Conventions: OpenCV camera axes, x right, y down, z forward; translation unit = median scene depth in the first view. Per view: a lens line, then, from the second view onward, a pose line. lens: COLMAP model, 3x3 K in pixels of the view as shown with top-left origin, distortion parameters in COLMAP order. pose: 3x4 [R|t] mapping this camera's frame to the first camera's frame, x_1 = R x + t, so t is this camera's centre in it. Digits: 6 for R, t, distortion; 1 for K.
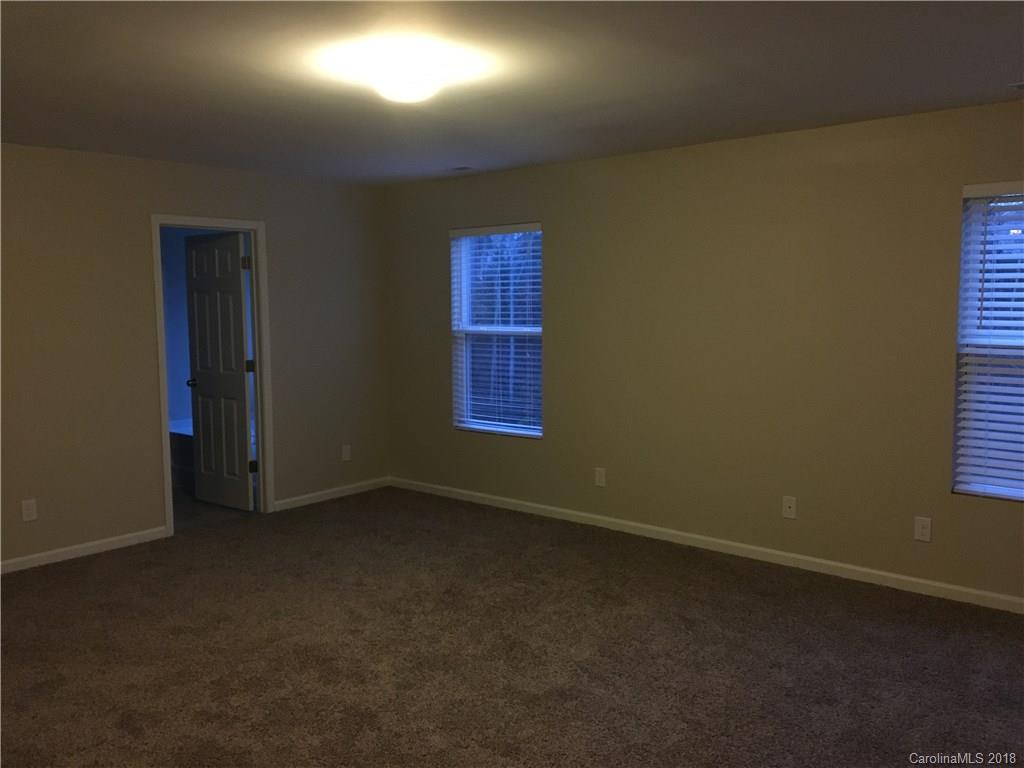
lens RADIAL K [[852.0, 0, 514.7], [0, 852.0, 382.4], [0, 0, 1]] dist [0.105363, -0.169668]
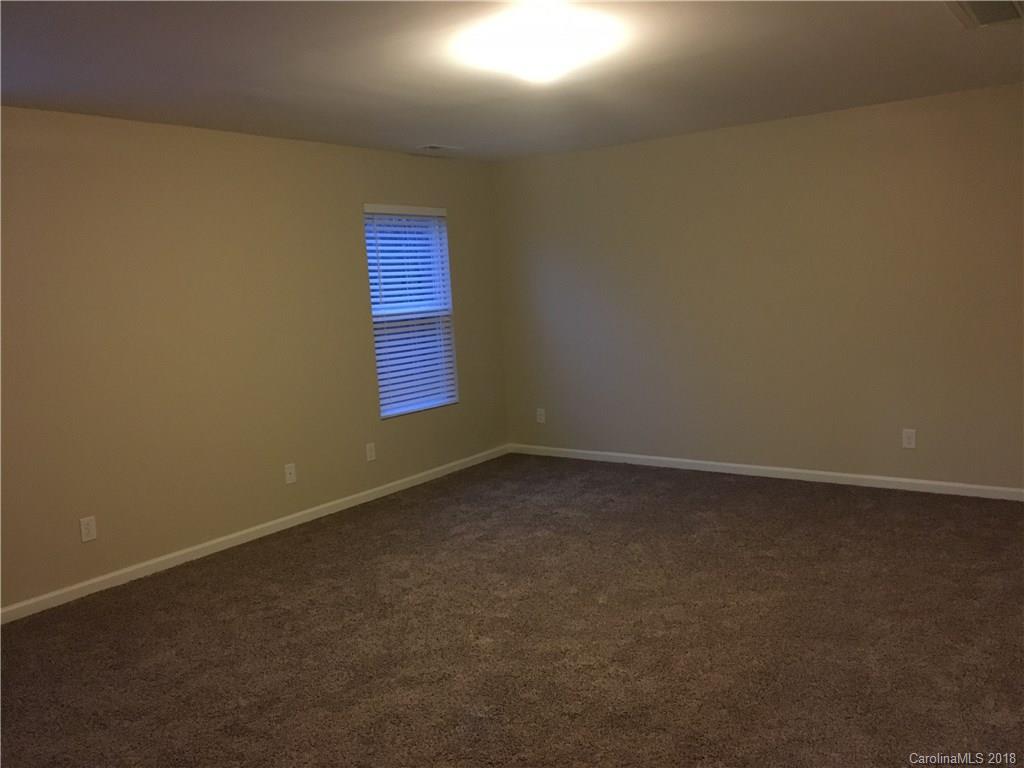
lens RADIAL K [[852.0, 0, 514.7], [0, 852.0, 382.4], [0, 0, 1]] dist [0.105363, -0.169668]
pose [[-0.083658, -0.099103, 0.991554, -0.899609], [0.158994, 0.980968, 0.111459, -0.054878], [-0.983729, 0.166976, -0.066309, 0.867499]]
